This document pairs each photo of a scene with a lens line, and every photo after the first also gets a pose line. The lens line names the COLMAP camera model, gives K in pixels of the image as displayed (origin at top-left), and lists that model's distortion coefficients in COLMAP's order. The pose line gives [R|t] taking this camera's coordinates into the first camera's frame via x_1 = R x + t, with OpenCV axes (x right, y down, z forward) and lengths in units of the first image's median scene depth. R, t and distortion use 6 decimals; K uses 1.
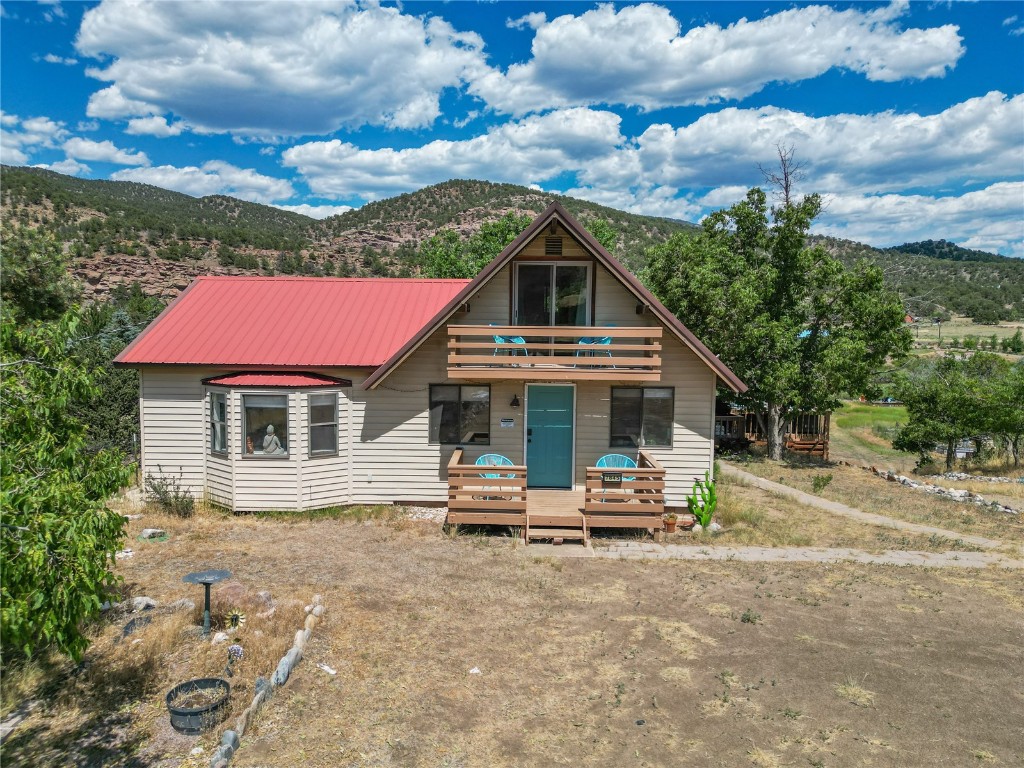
lens RADIAL K [[715.8, 0, 510.8], [0, 715.8, 381.3], [0, 0, 1]] dist [0.076634, -0.071426]
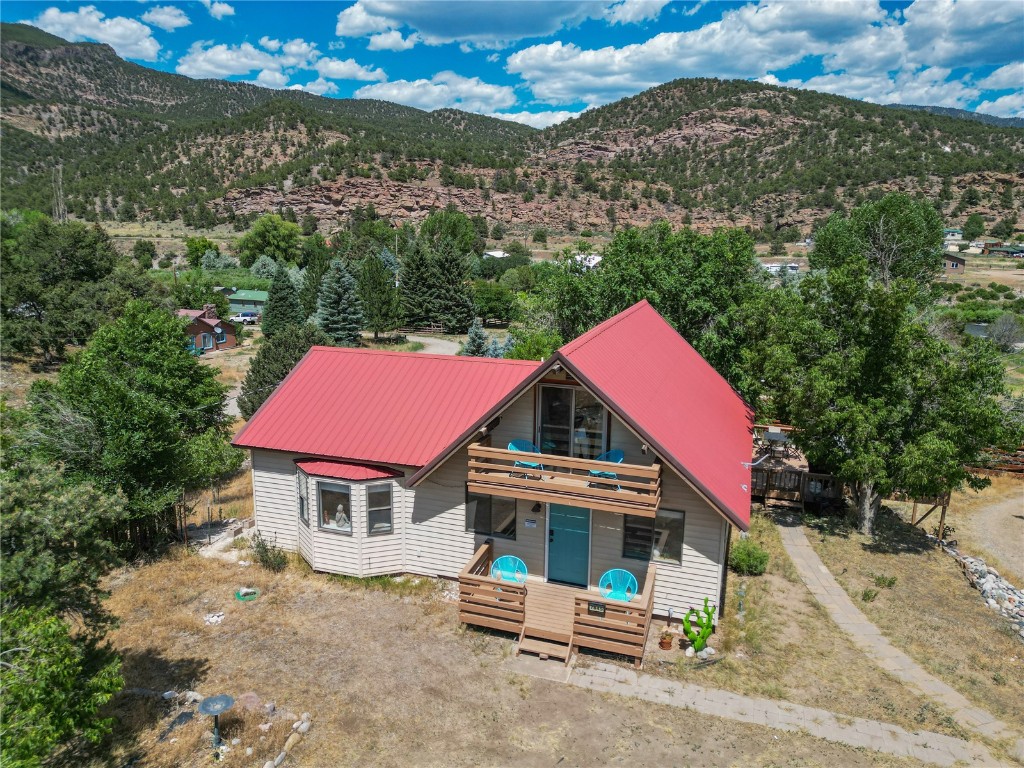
lens RADIAL K [[715.8, 0, 510.8], [0, 715.8, 381.3], [0, 0, 1]] dist [0.076634, -0.071426]
pose [[0.956829, 0.061408, -0.284091, 0.183027], [-0.026127, 0.991641, 0.126353, -0.205015], [0.289476, -0.113476, 0.950435, -0.029871]]
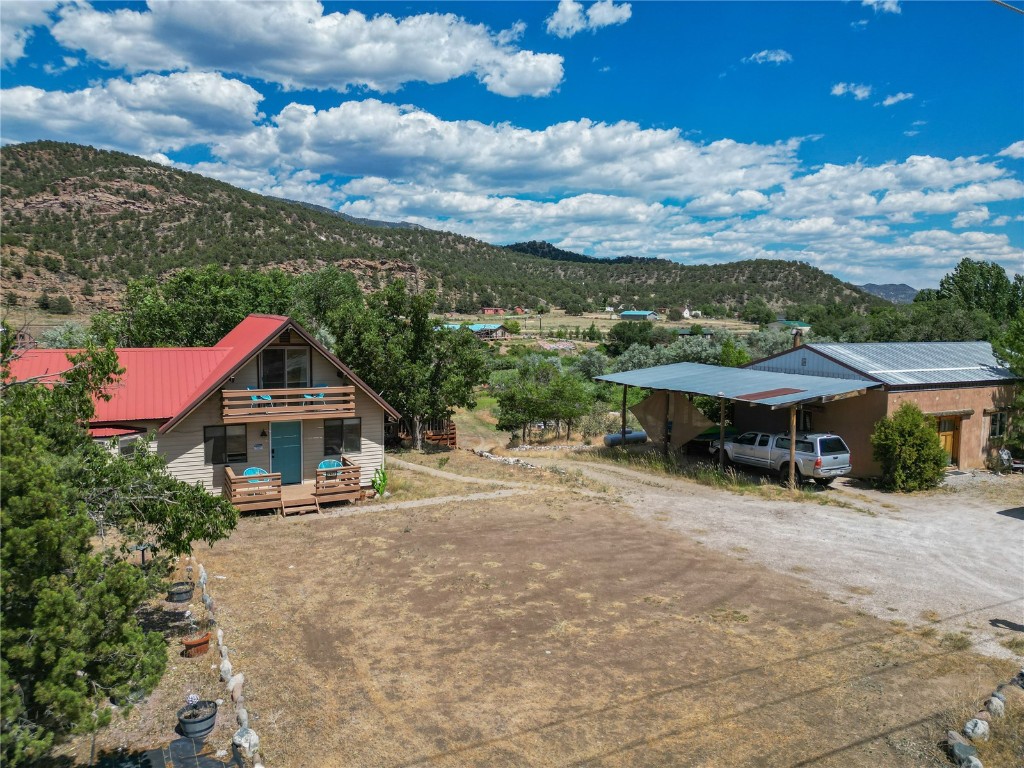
lens RADIAL K [[715.8, 0, 510.8], [0, 715.8, 381.3], [0, 0, 1]] dist [0.076634, -0.071426]
pose [[0.885928, -0.047335, 0.461401, -0.166223], [0.038791, 0.998855, 0.027991, -0.076164], [-0.462198, -0.006899, 0.886750, -0.472382]]
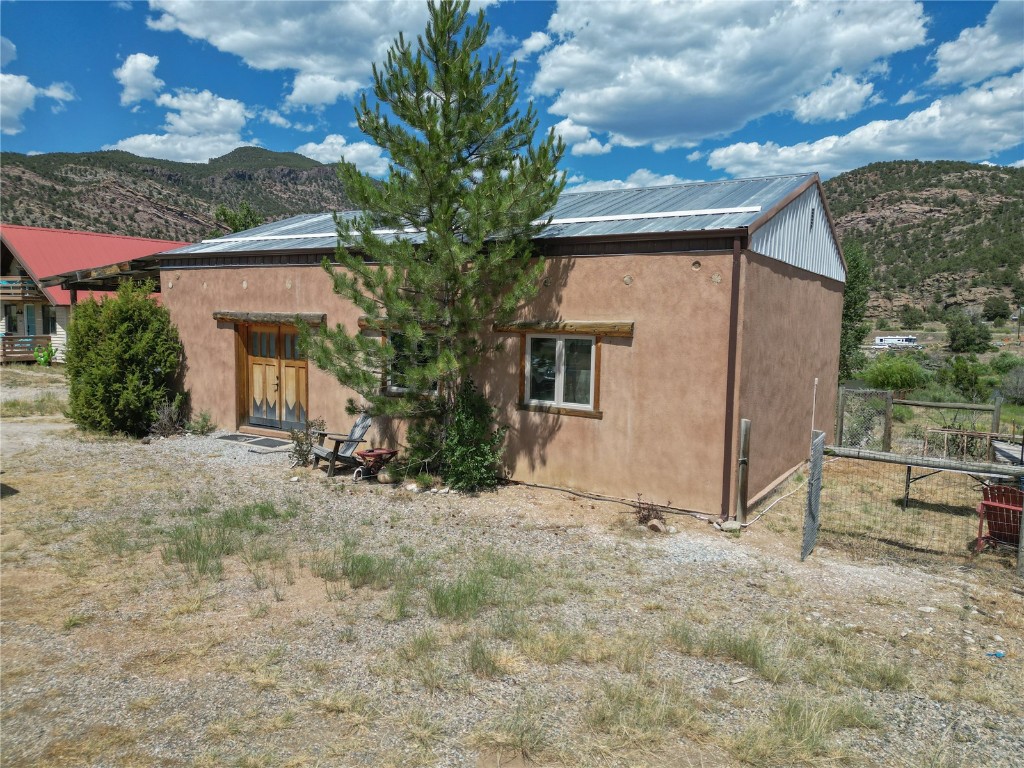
lens RADIAL K [[715.8, 0, 510.8], [0, 715.8, 381.3], [0, 0, 1]] dist [0.076634, -0.071426]
pose [[0.844358, 0.052401, -0.533210, 1.719371], [-0.053050, 0.998492, 0.014120, 0.092945], [0.533146, 0.016364, 0.845865, -0.047488]]
